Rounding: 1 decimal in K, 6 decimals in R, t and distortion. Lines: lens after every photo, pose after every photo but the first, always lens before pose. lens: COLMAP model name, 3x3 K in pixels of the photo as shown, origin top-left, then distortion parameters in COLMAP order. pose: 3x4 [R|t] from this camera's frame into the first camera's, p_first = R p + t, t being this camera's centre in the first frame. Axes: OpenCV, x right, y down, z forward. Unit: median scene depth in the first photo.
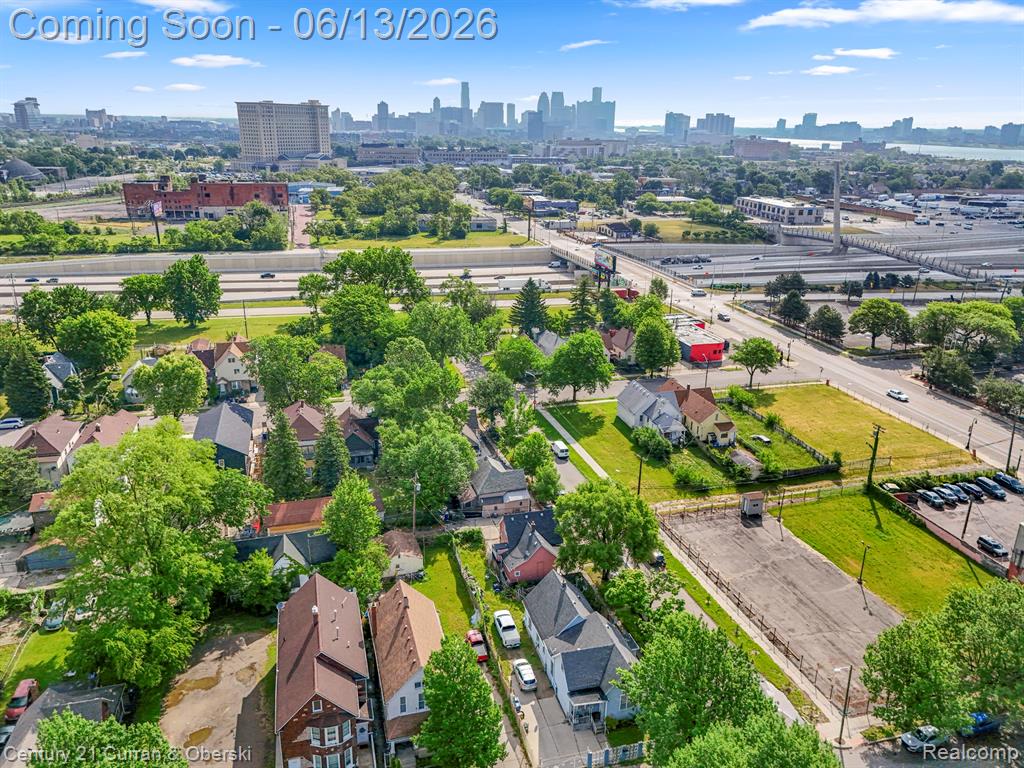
lens RADIAL K [[713.8, 0, 512.0], [0, 713.8, 384.0], [0, 0, 1]] dist [-0.002022, -0.003936]
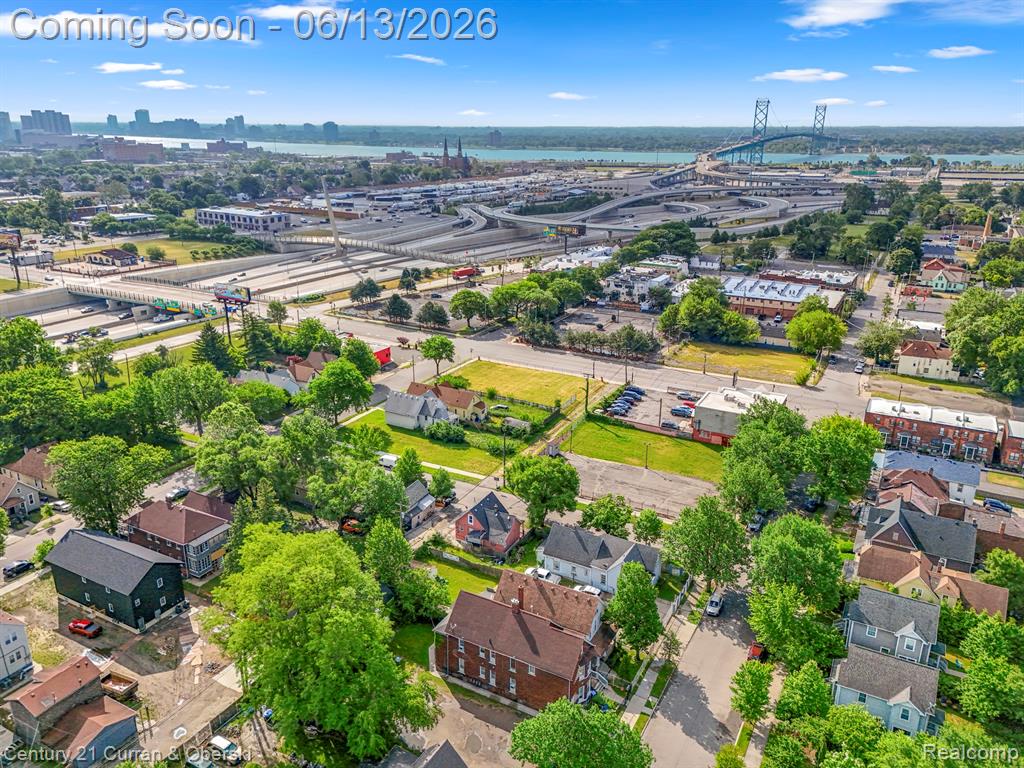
lens RADIAL K [[713.8, 0, 512.0], [0, 713.8, 384.0], [0, 0, 1]] dist [-0.002022, -0.003936]
pose [[0.685277, -0.240376, 0.687470, -0.285476], [0.239041, 0.965903, 0.099452, -0.048667], [-0.687936, 0.096181, 0.719370, 0.018406]]
